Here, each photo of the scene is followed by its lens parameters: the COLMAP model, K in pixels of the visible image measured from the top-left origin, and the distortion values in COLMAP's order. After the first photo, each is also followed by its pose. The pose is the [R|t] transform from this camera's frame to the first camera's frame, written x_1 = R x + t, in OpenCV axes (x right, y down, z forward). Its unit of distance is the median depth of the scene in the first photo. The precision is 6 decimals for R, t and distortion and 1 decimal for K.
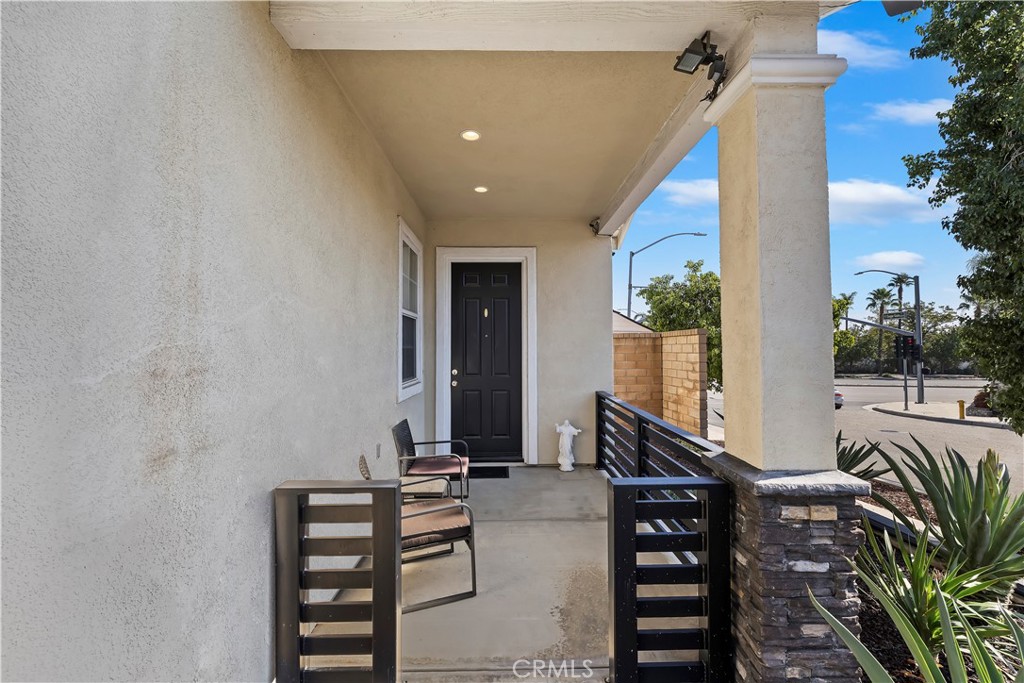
lens RADIAL K [[430.7, 0, 511.1], [0, 430.7, 339.1], [0, 0, 1]] dist [0.002484, 0.000385]
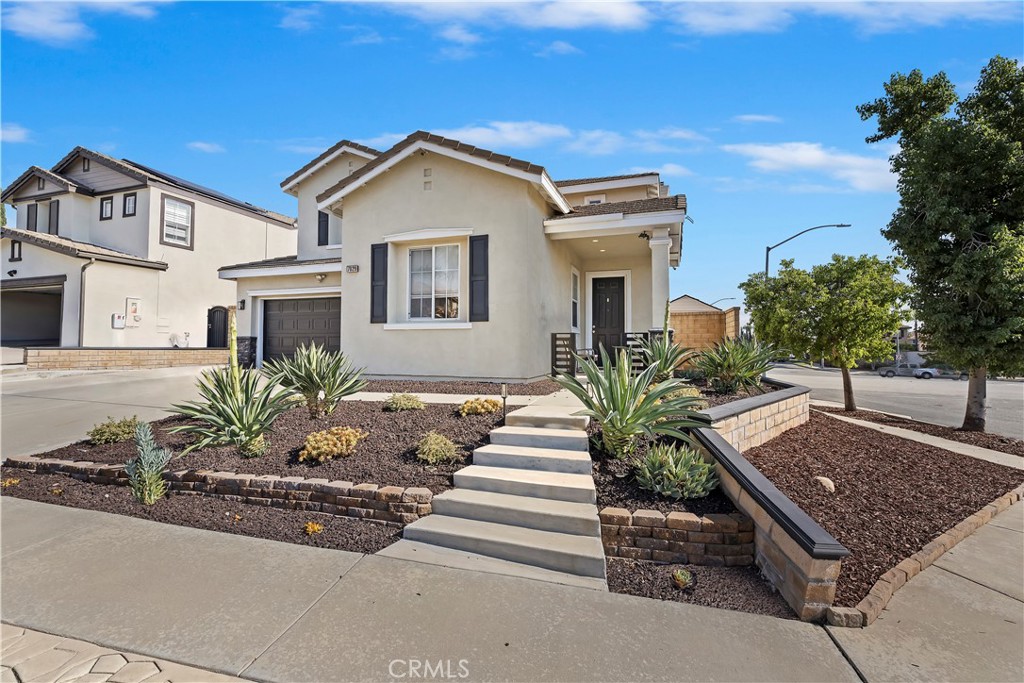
lens RADIAL K [[430.7, 0, 511.1], [0, 430.7, 339.1], [0, 0, 1]] dist [0.002484, 0.000385]
pose [[0.937554, 0.003834, -0.347817, 0.247318], [-0.002034, 0.999983, 0.005542, 0.129980], [0.347833, -0.004489, 0.937546, -1.259700]]
